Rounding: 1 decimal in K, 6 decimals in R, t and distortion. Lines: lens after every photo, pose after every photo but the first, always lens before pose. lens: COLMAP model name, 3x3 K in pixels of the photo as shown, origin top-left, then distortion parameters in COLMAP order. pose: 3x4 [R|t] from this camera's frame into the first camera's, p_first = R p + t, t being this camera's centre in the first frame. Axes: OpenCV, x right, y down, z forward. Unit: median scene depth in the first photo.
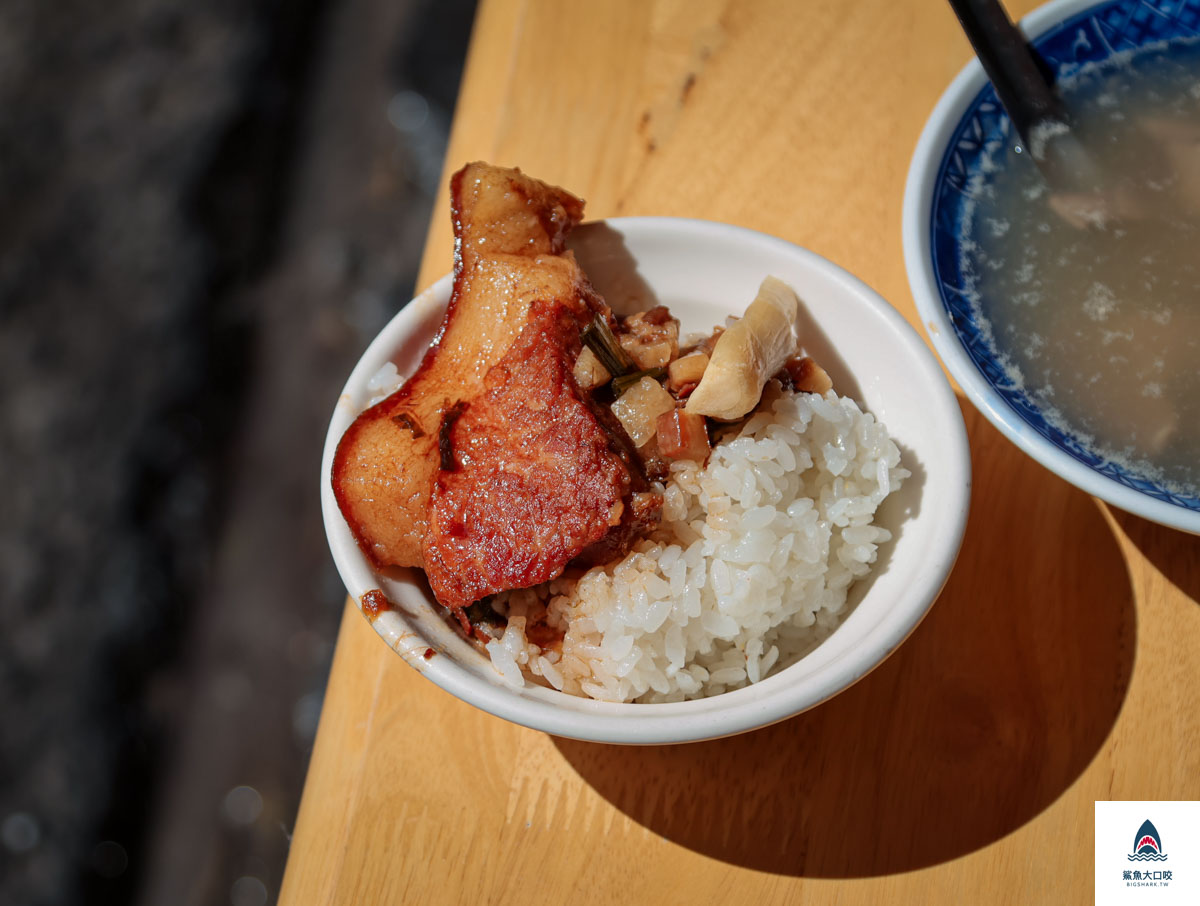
lens RADIAL K [[3171.5, 0, 602.7], [0, 3171.5, 451.9], [0, 0, 1]] dist [0.023011, 0.000000]
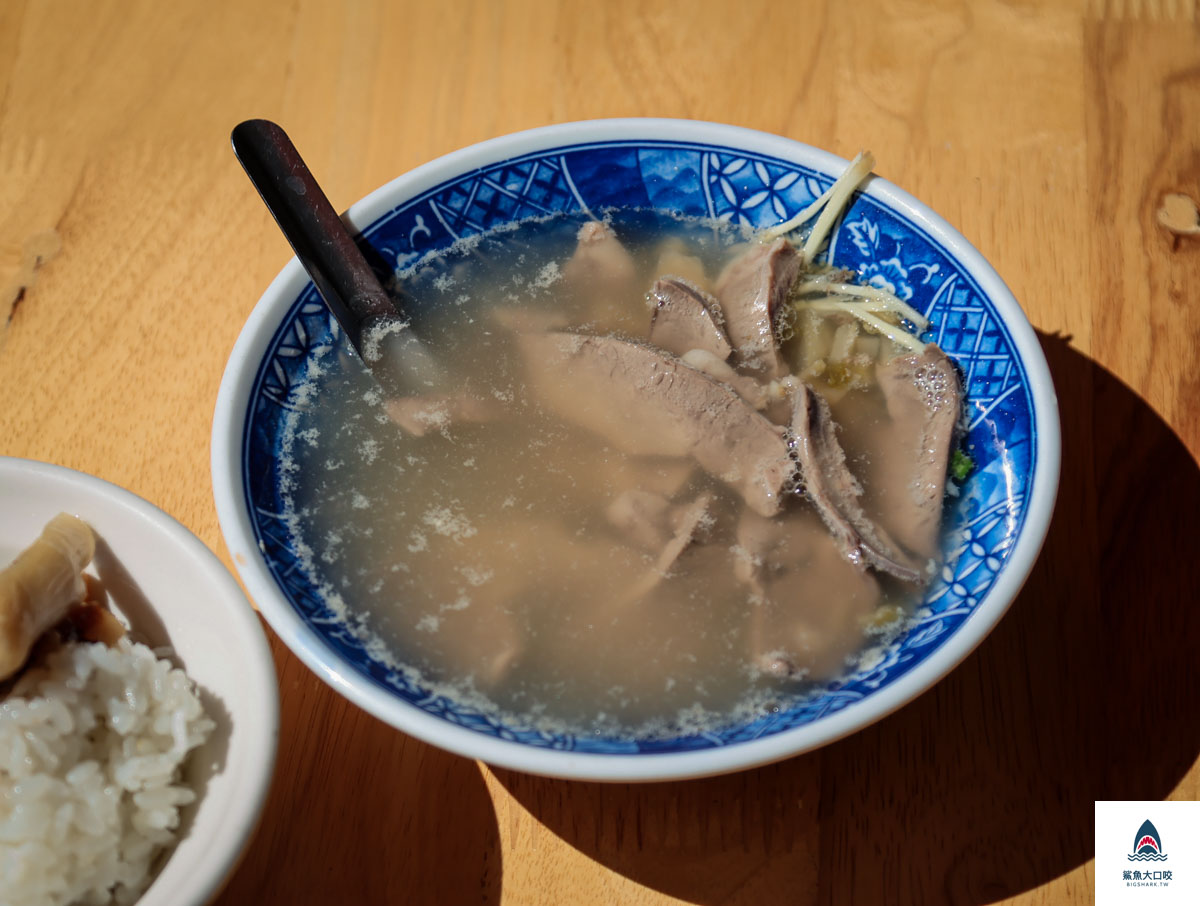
lens RADIAL K [[3612.2, 0, 599.9], [0, 3612.2, 452.7], [0, 0, 1]] dist [-0.062525, 0.000000]
pose [[0.995174, -0.065889, 0.072708, 0.133590], [0.069855, 0.996125, -0.053430, -0.007551], [-0.068906, 0.058251, 0.995921, -0.027192]]
